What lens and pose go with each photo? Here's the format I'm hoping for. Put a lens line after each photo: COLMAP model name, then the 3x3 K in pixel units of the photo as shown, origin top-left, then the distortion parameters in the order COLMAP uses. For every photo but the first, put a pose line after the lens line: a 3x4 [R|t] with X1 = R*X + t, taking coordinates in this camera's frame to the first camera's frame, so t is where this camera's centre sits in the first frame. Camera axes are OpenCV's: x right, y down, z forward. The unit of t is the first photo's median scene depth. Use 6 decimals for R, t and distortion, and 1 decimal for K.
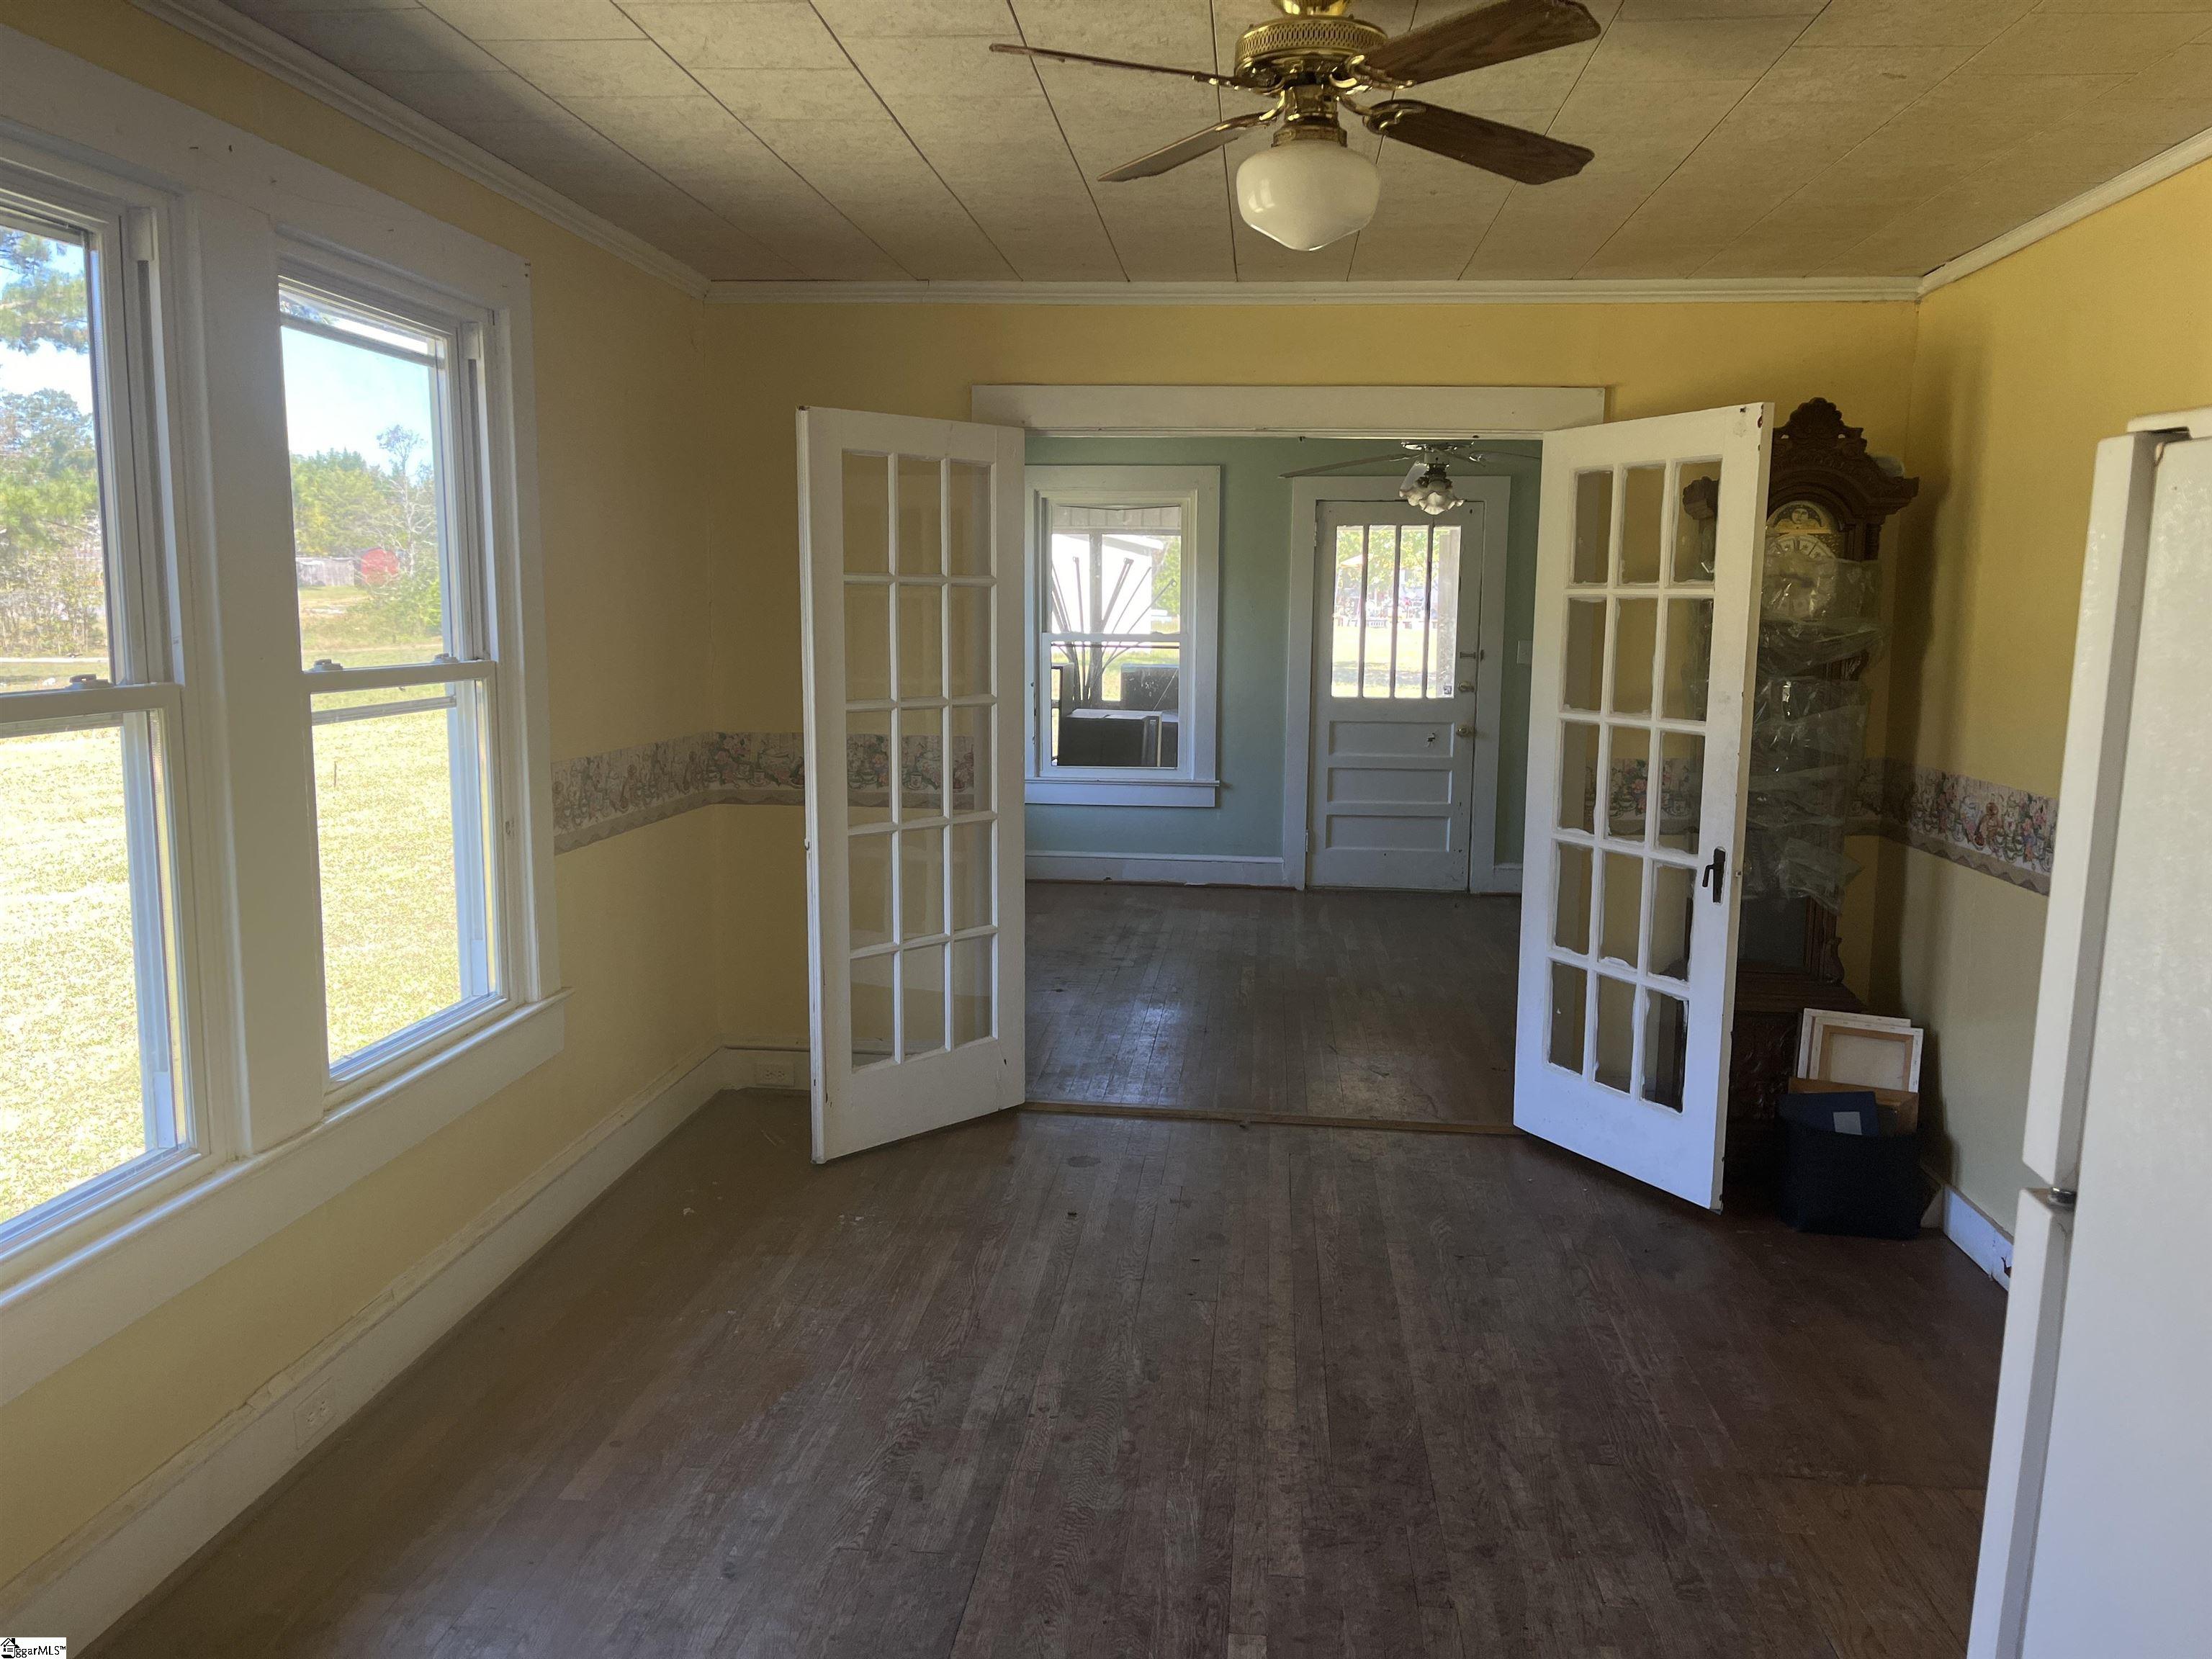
lens RADIAL K [[1695.3, 0, 1099.1], [0, 1695.3, 822.3], [0, 0, 1]] dist [0.038381, -0.007449]
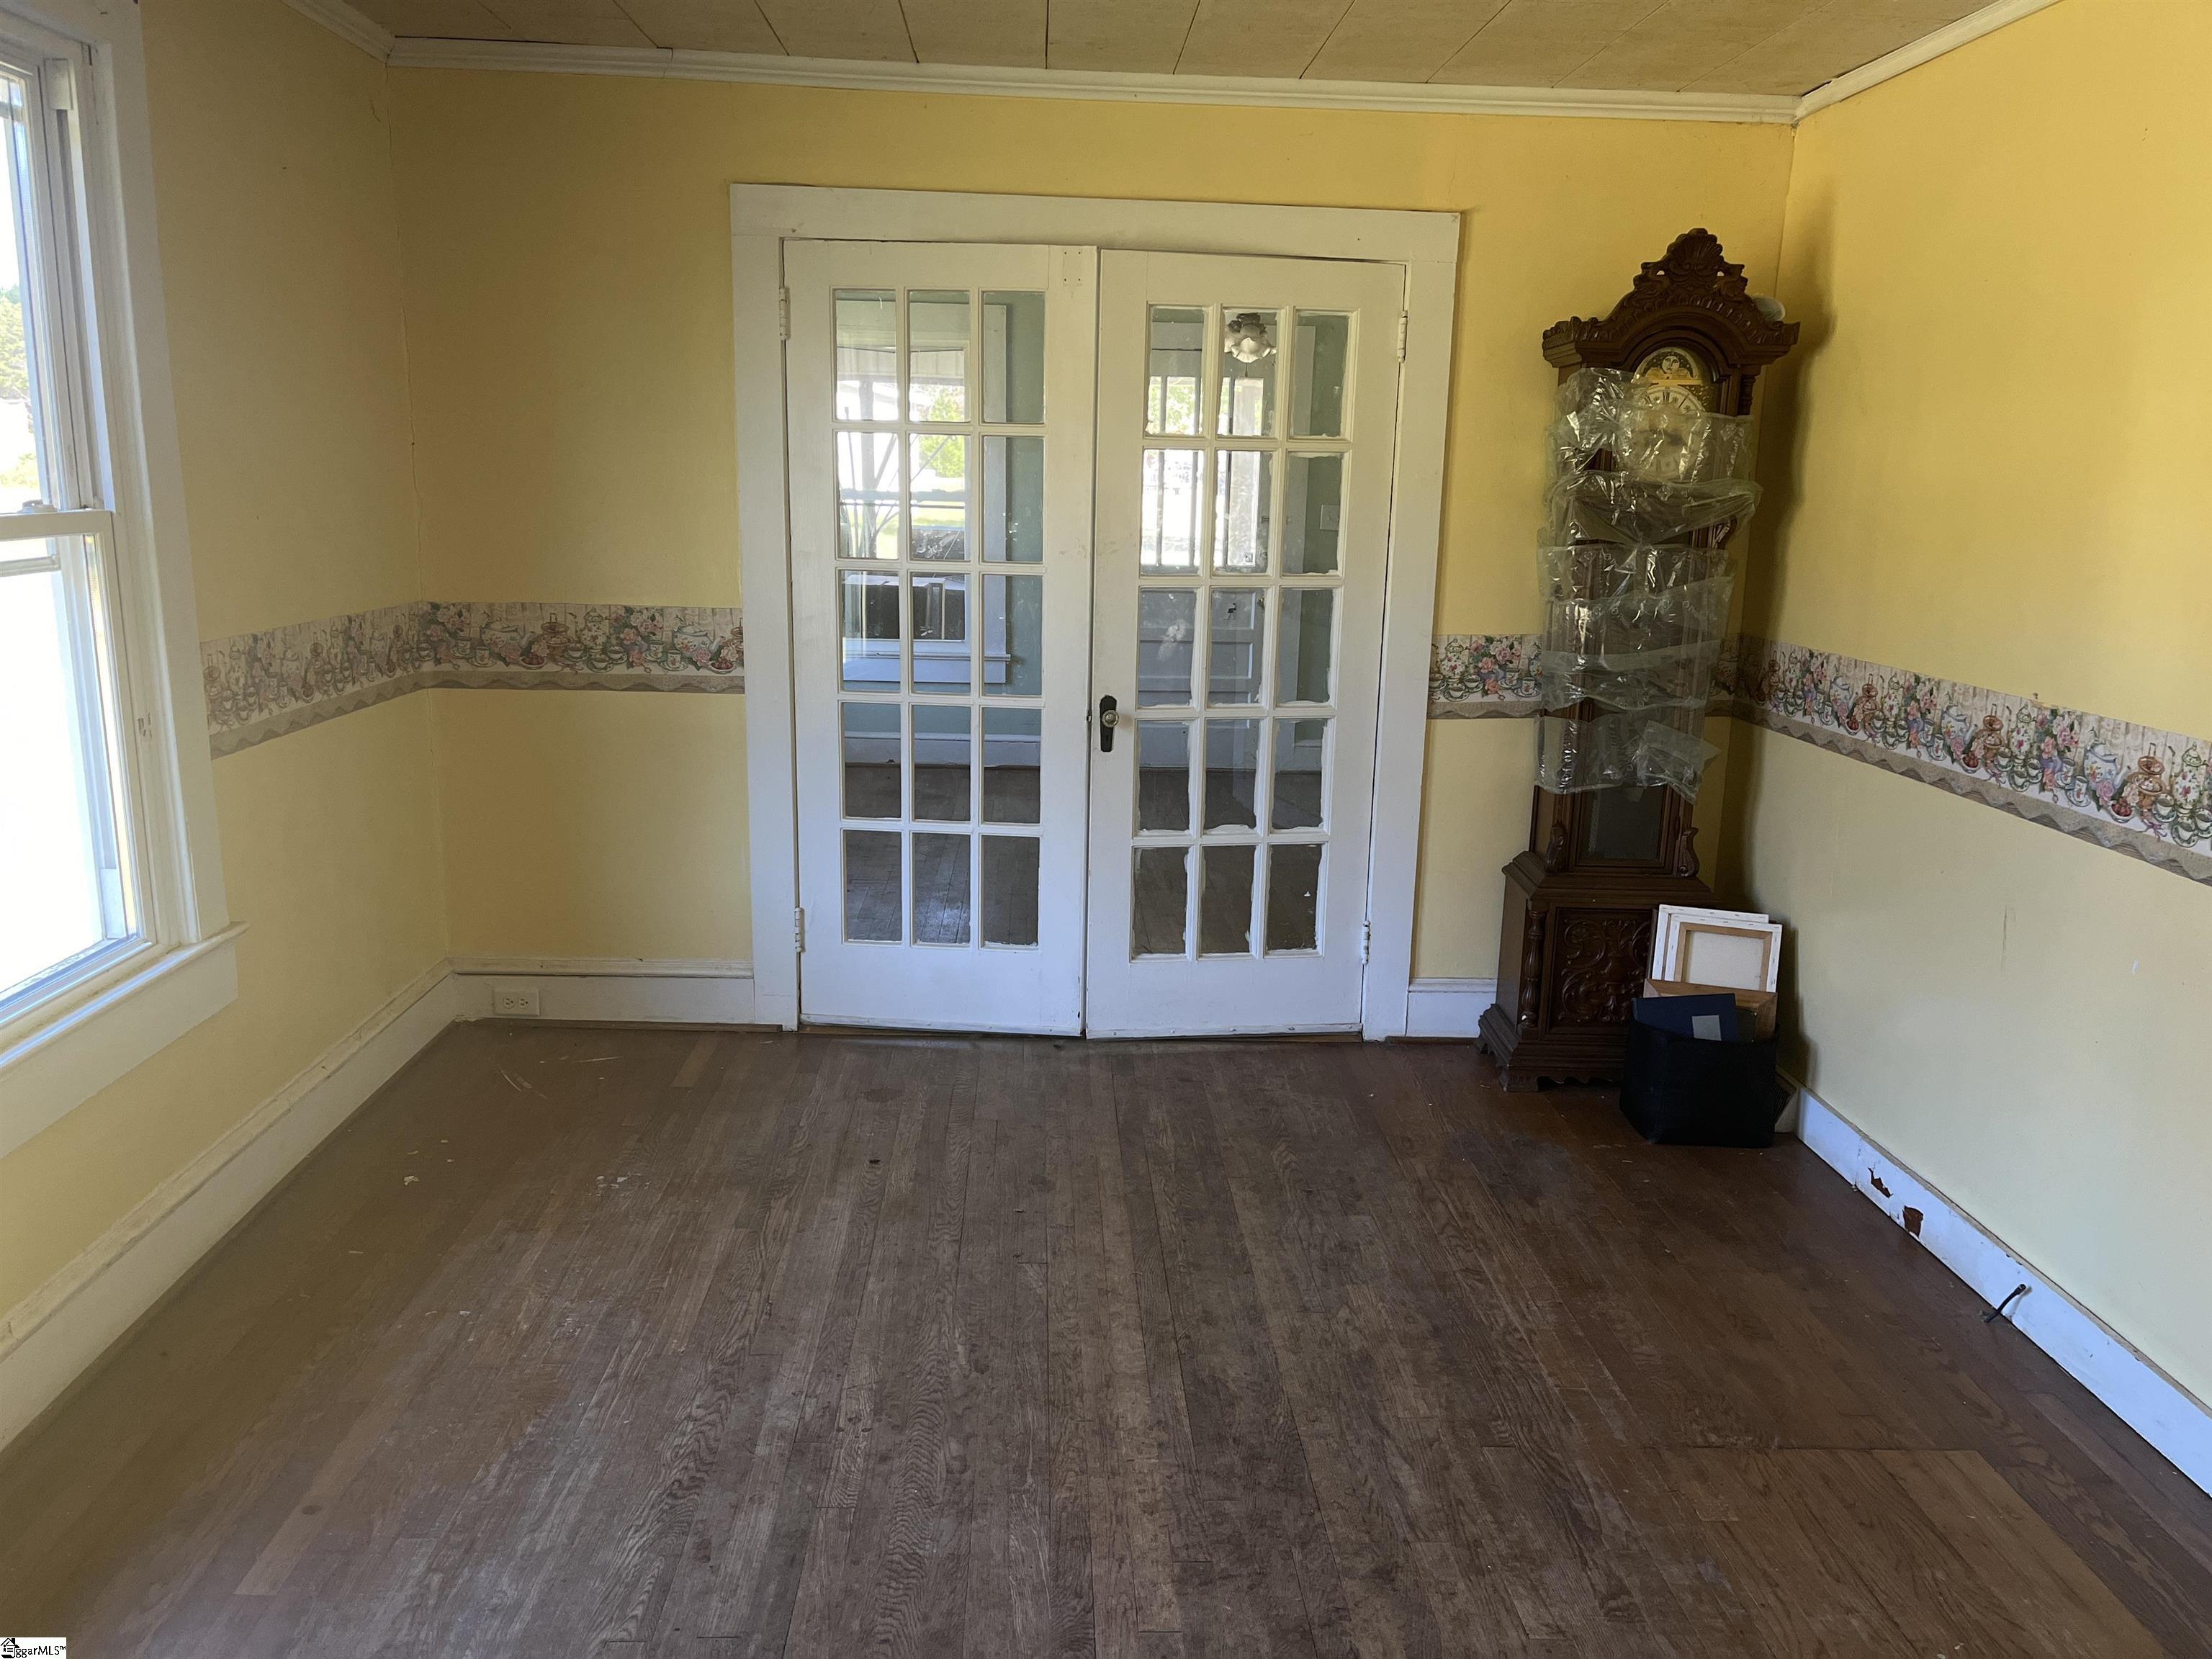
lens RADIAL K [[1692.5, 0, 1105.9], [0, 1692.5, 843.6], [0, 0, 1]] dist [0.036534, -0.007638]
pose [[0.990091, -0.017478, 0.139334, -0.018787], [0.004739, 0.995817, 0.091245, -0.012795], [-0.140346, -0.089680, 0.986033, 0.157650]]
